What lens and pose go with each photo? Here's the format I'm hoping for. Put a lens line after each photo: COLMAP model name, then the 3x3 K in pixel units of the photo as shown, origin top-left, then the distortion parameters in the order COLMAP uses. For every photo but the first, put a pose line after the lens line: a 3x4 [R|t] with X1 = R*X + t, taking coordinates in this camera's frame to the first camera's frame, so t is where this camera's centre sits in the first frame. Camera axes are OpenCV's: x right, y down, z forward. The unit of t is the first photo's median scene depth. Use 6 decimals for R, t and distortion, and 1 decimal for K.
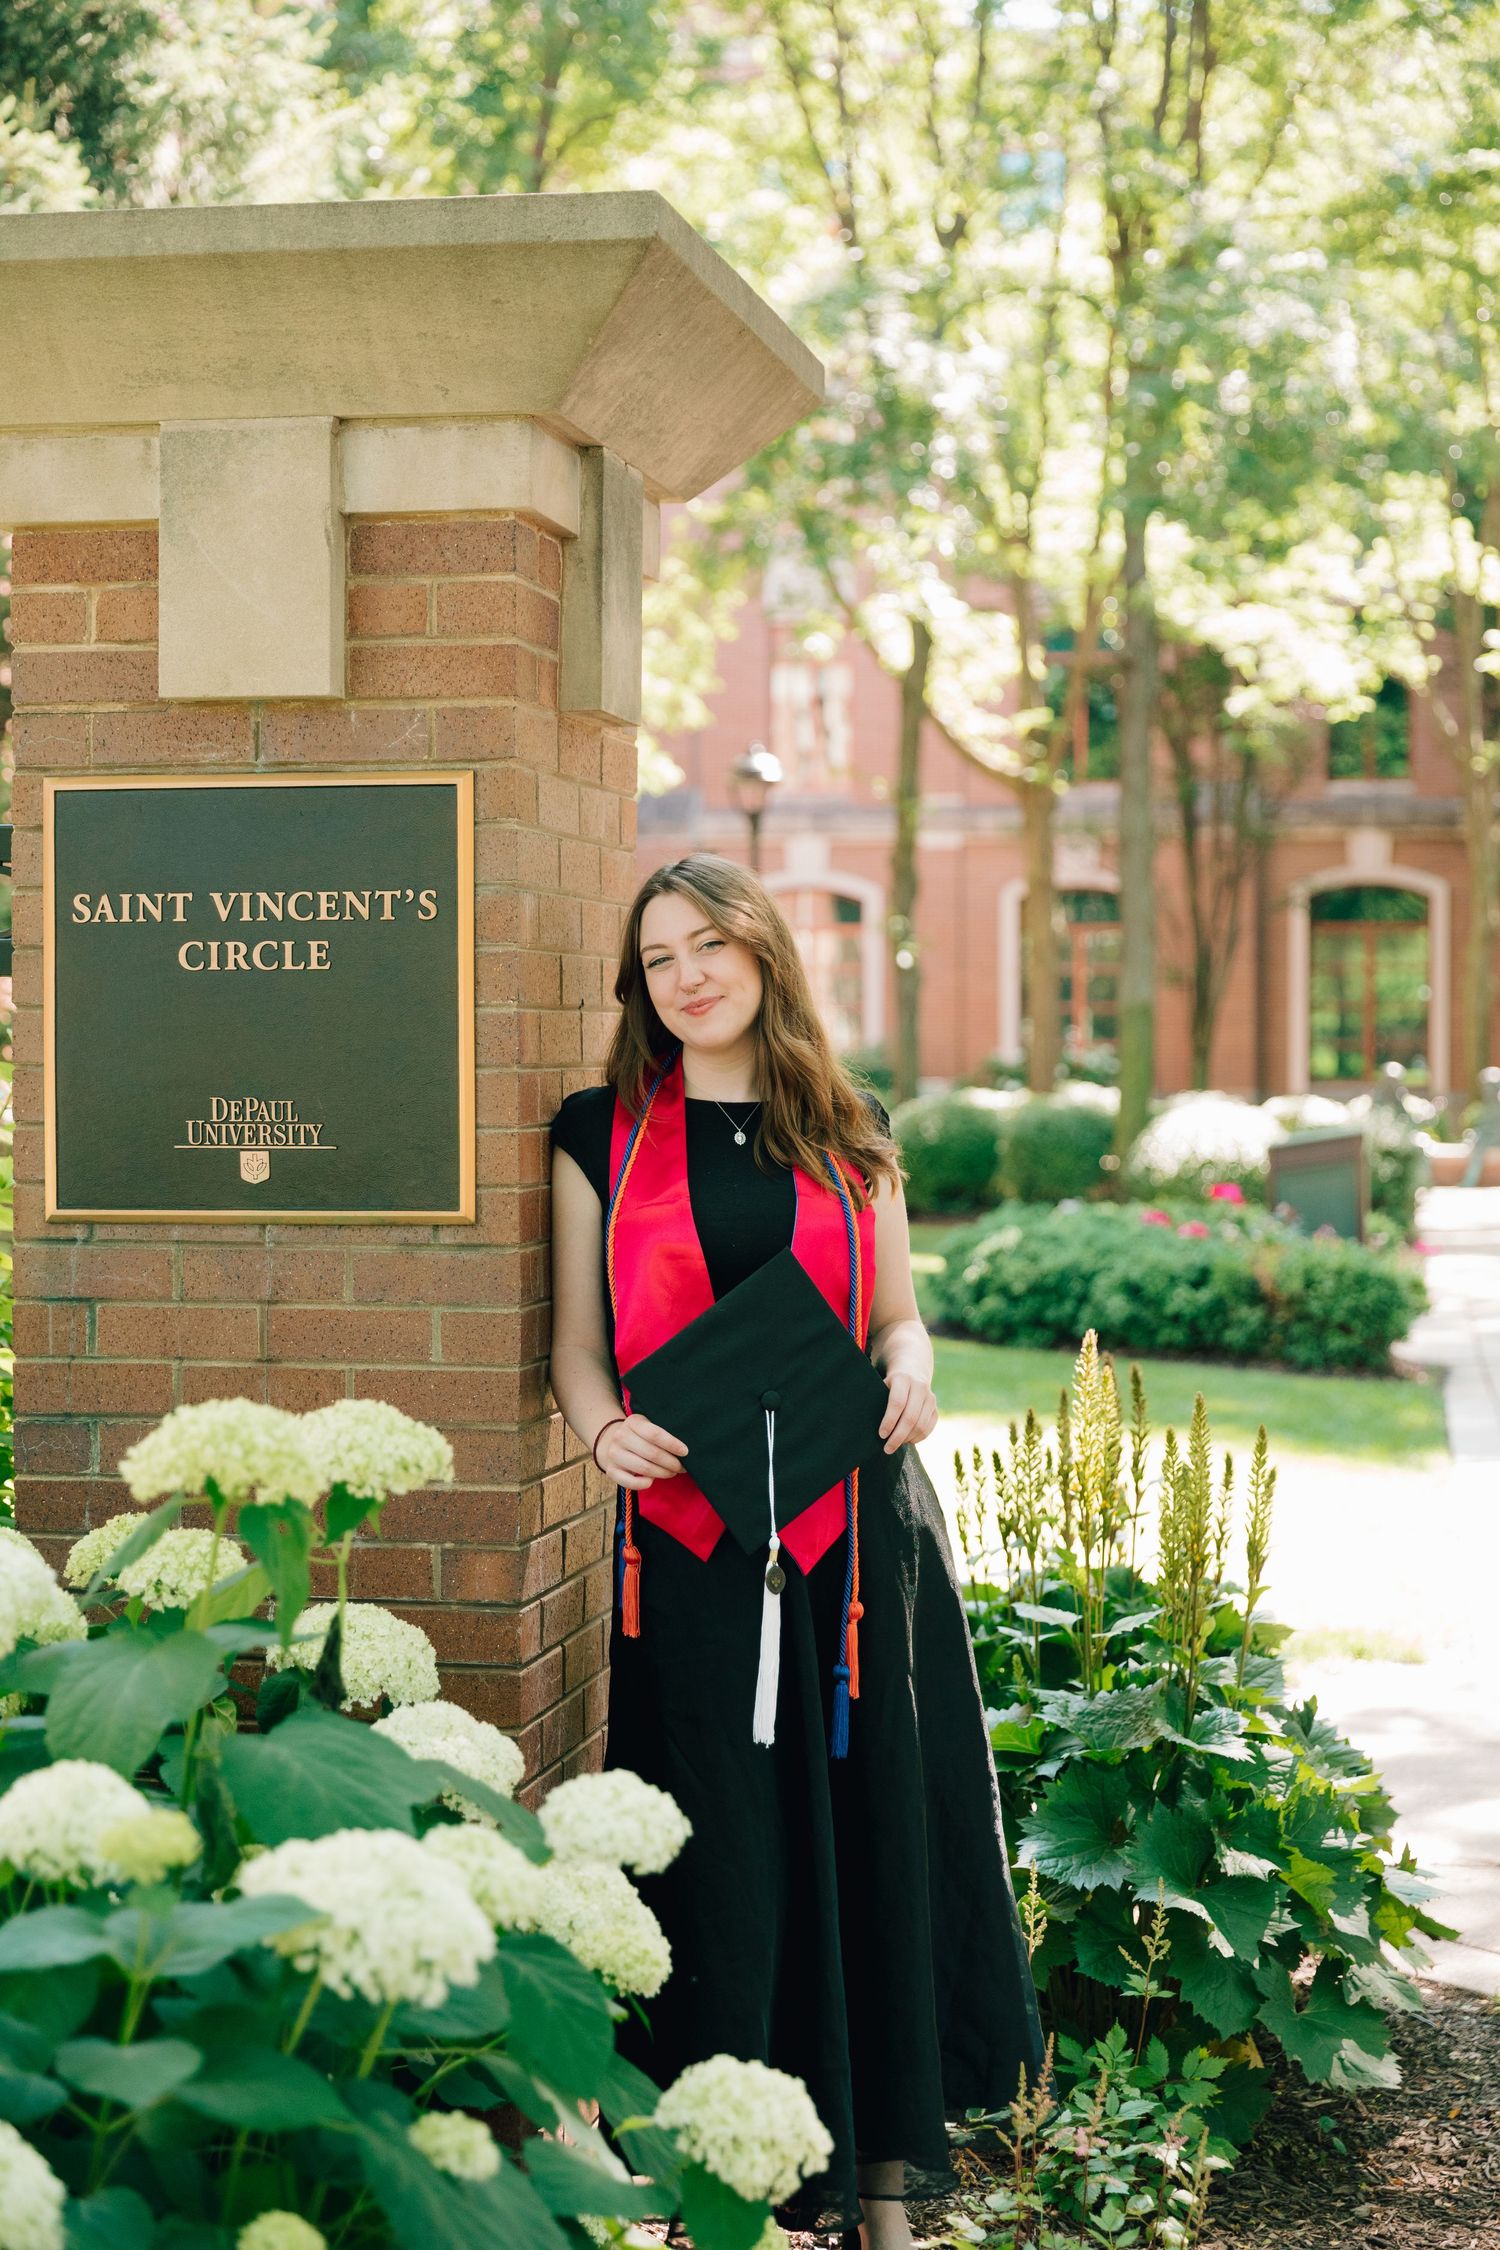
lens RADIAL K [[3806.0, 0, 750.0], [0, 3806.0, 1125.0], [0, 0, 1]] dist [-0.557761, 0.154983]
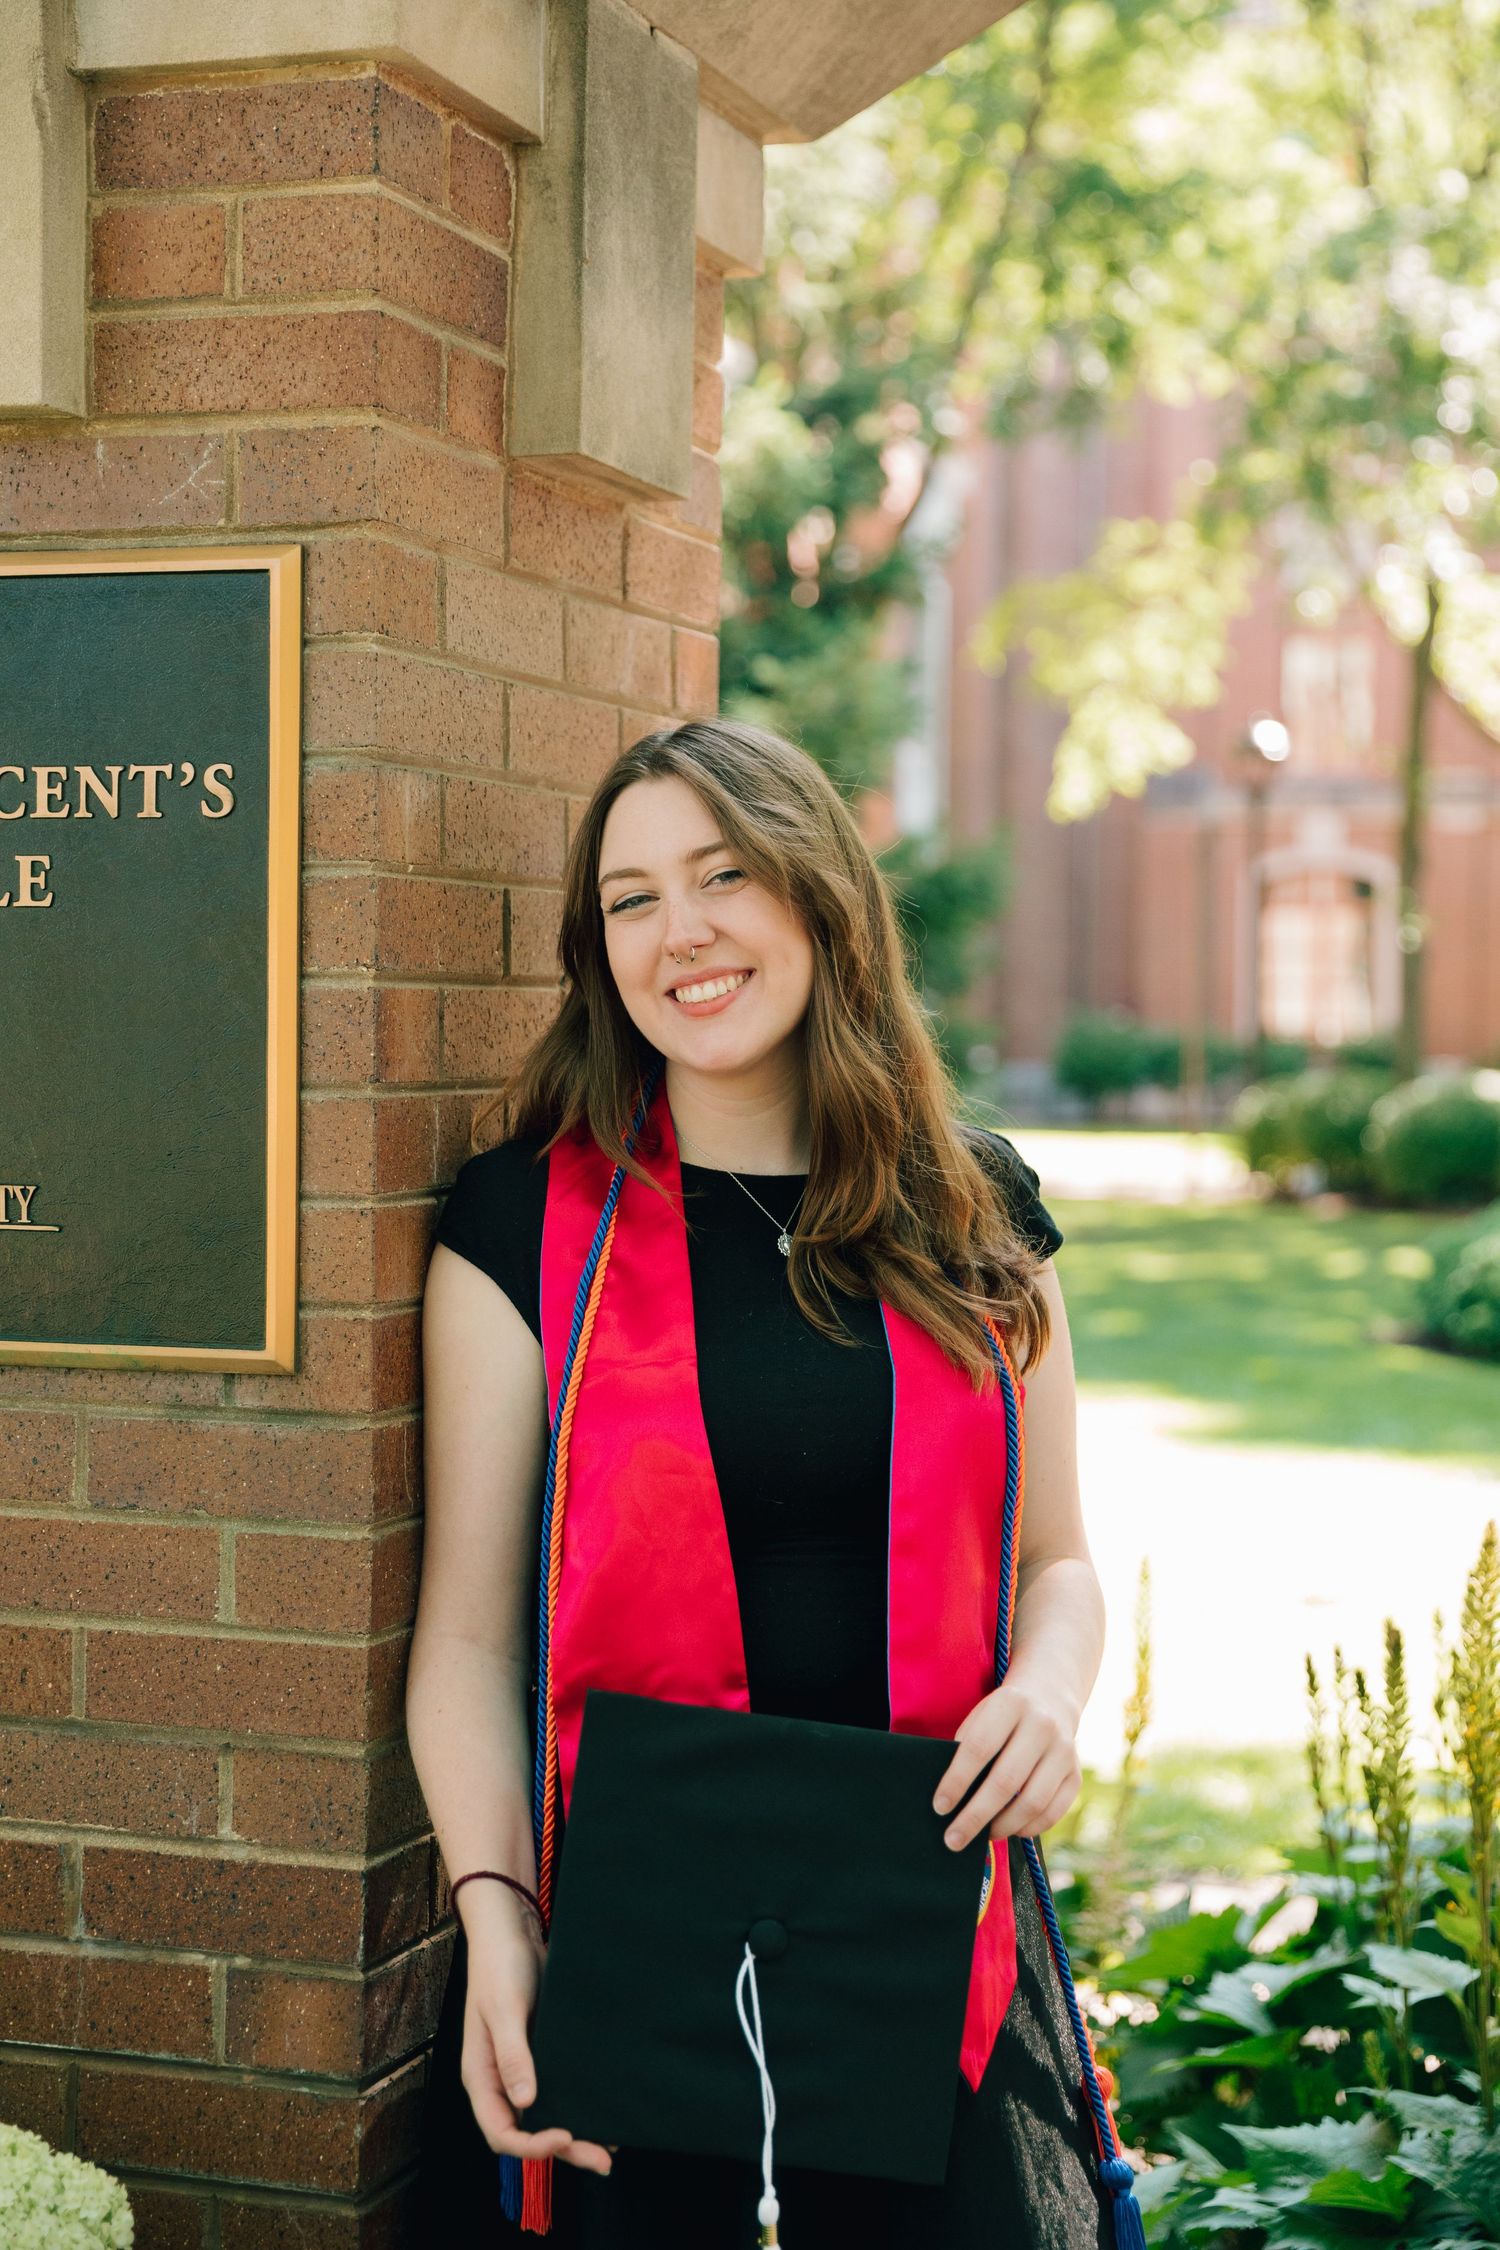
lens RADIAL K [[3673.1, 0, 751.6], [0, 3673.1, 1018.3], [0, 0, 1]] dist [-0.023369, -0.093270]
pose [[0.989882, 0.010817, -0.141482, 0.066880], [-0.013886, 0.999689, -0.020727, -0.015117], [0.141214, 0.022482, 0.989724, 0.481593]]
